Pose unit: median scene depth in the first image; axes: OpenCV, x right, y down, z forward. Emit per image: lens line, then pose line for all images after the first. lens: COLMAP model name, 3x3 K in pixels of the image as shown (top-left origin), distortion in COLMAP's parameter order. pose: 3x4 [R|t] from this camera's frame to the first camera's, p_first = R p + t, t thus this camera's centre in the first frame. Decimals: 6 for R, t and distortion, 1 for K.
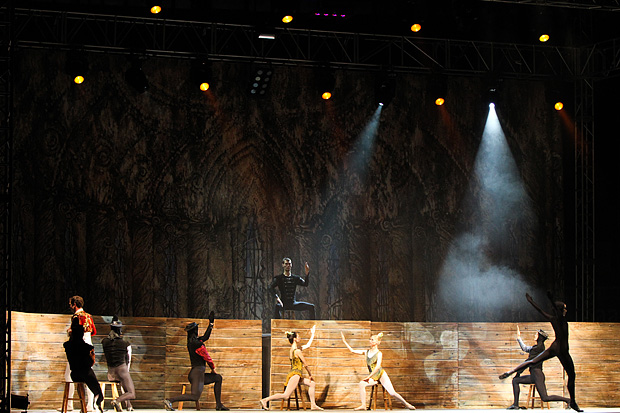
lens RADIAL K [[1896.7, 0, 310.7], [0, 1896.7, 209.3], [0, 0, 1]] dist [-0.257430, 0.000000]
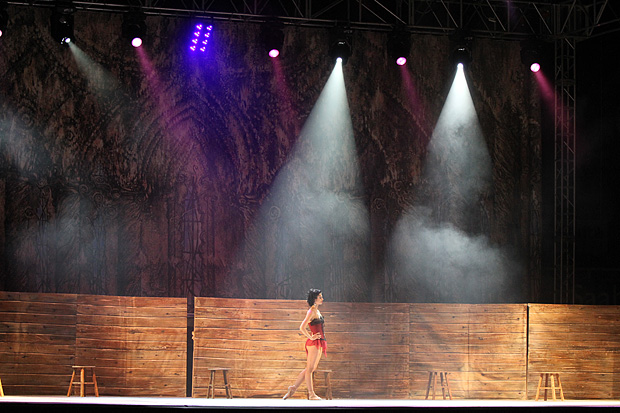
lens RADIAL K [[1896.7, 0, 310.9], [0, 1896.7, 208.4], [0, 0, 1]] dist [-0.257430, 0.000000]
pose [[0.999478, 0.006384, -0.031661, 0.055719], [-0.006211, 0.999965, 0.005579, 0.009409], [0.031695, -0.005379, 0.999483, 0.091855]]
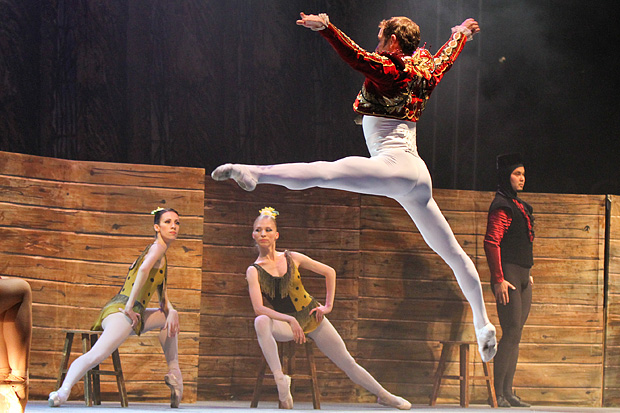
lens RADIAL K [[3052.6, 0, 309.9], [0, 3052.6, 206.7], [0, 0, 1]] dist [-0.153906, 0.000000]
pose [[0.920093, 0.040543, 0.389595, -0.170329], [-0.061739, 0.997207, 0.042032, 0.036196], [-0.386803, -0.062727, 0.920027, 0.393377]]
